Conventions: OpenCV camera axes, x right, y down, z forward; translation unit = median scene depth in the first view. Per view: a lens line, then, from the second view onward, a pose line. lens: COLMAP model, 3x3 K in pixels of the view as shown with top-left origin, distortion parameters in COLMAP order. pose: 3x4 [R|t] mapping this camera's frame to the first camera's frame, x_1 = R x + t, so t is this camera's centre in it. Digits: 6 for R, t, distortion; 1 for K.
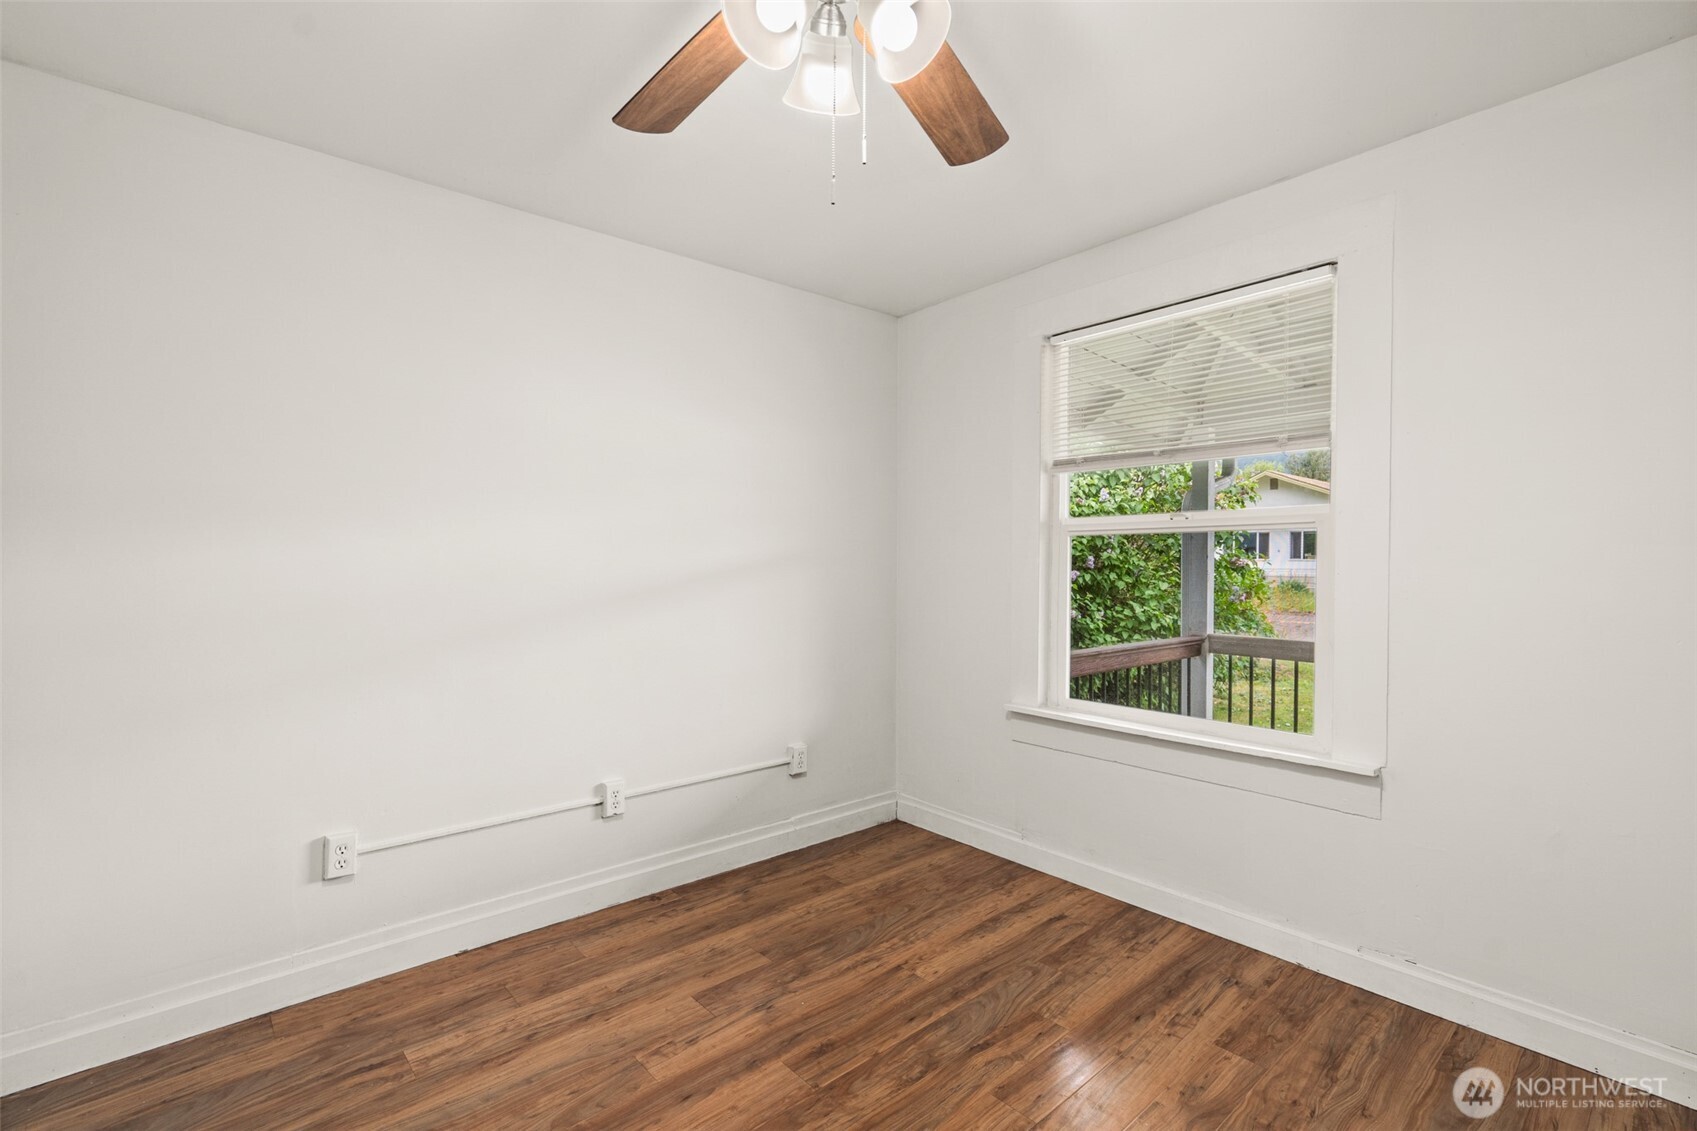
lens RADIAL K [[768.6, 0, 848.5], [0, 768.6, 565.5], [0, 0, 1]] dist [-0.001397, 0.001422]
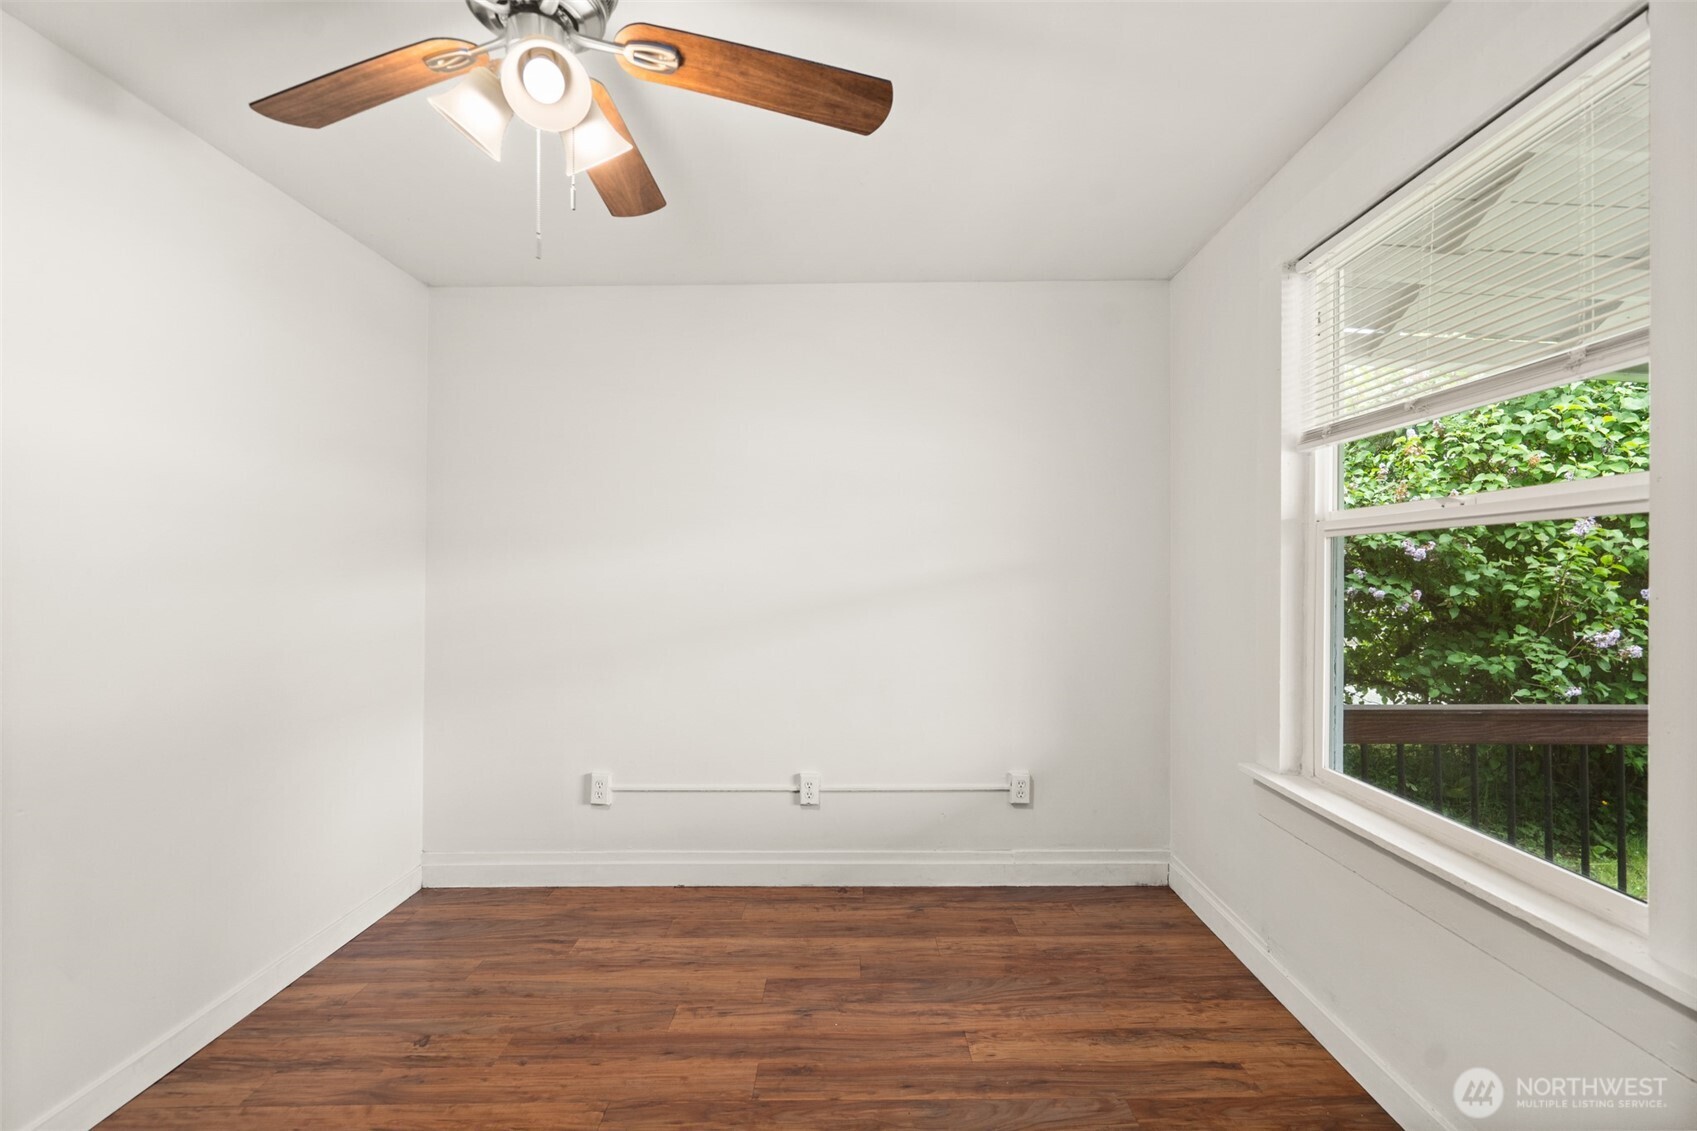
lens RADIAL K [[768.6, 0, 848.5], [0, 768.6, 565.5], [0, 0, 1]] dist [-0.001397, 0.001422]
pose [[0.747664, -0.008718, -0.664020, 0.531468], [0.003411, 0.999951, -0.009288, -0.008708], [0.664068, 0.004679, 0.747657, 0.234811]]
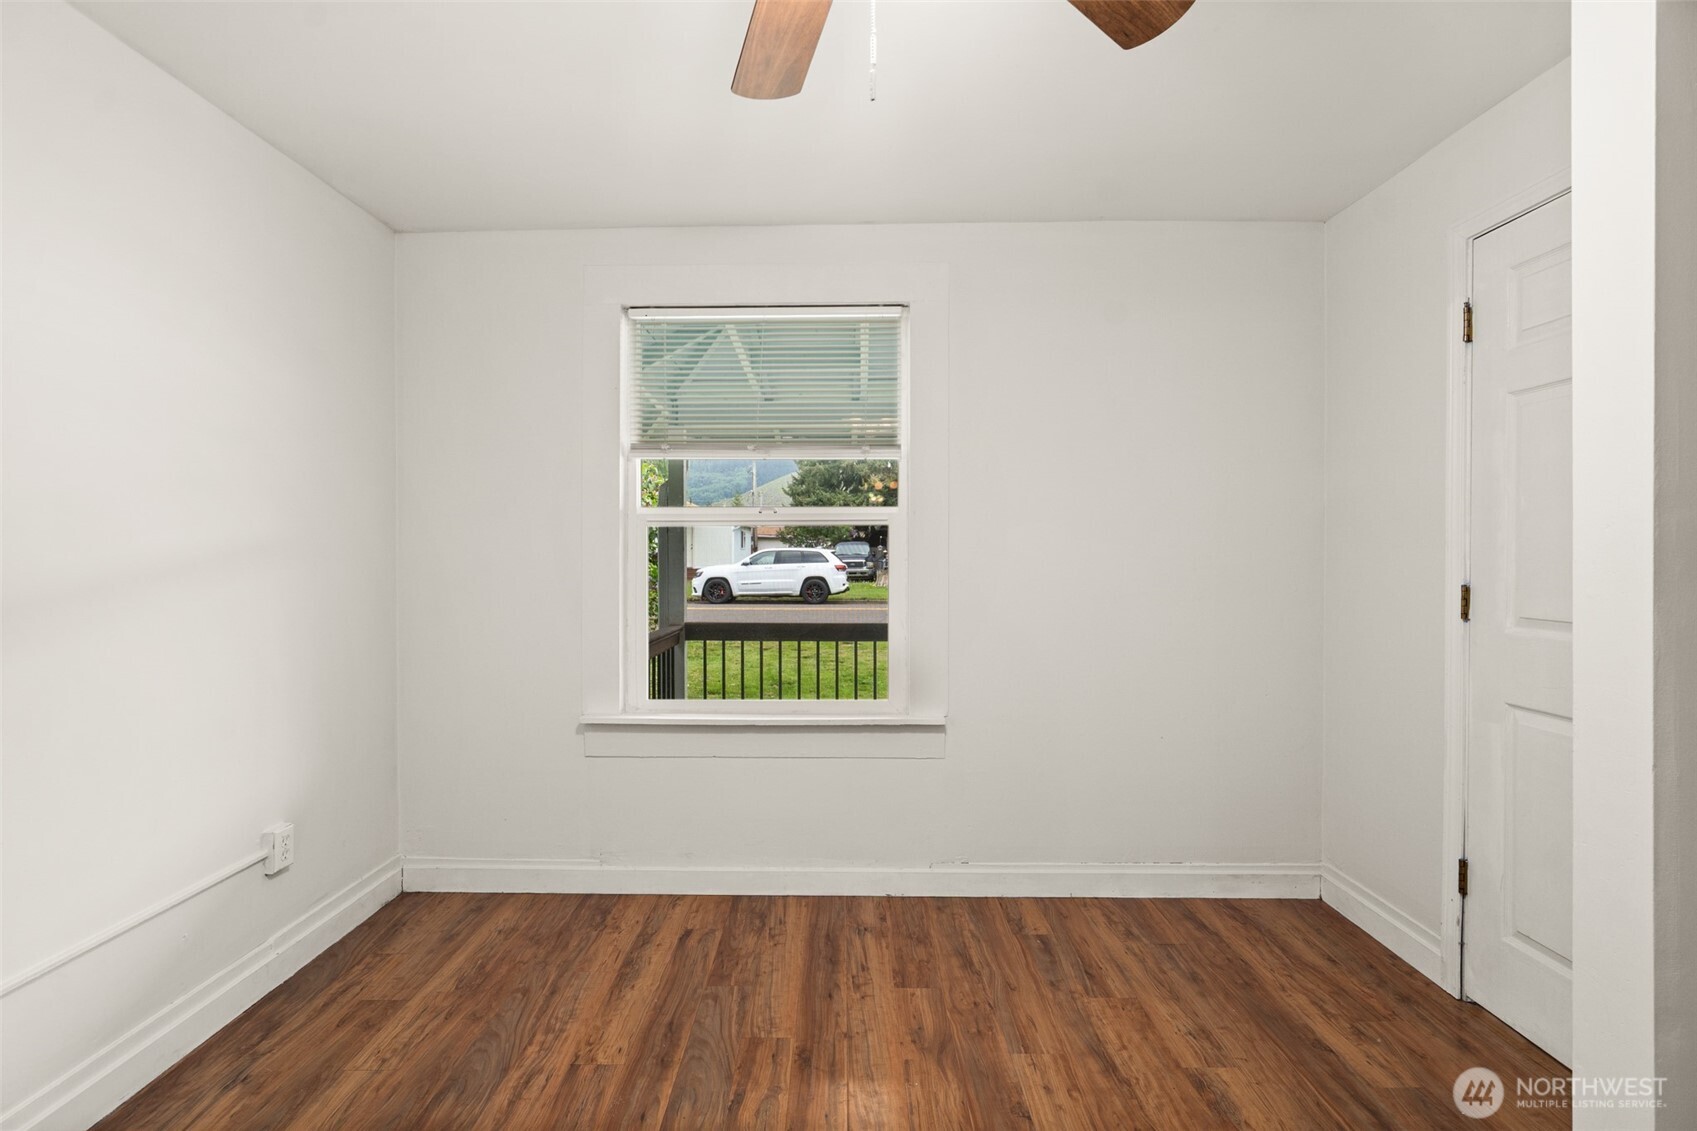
lens RADIAL K [[770.3, 0, 845.8], [0, 770.3, 557.8], [0, 0, 1]] dist [-0.004657, 0.000788]
pose [[0.663141, -0.004358, 0.748482, -0.319983], [0.003166, 0.999990, 0.003017, -0.001809], [-0.748488, 0.000369, 0.663148, 0.252189]]
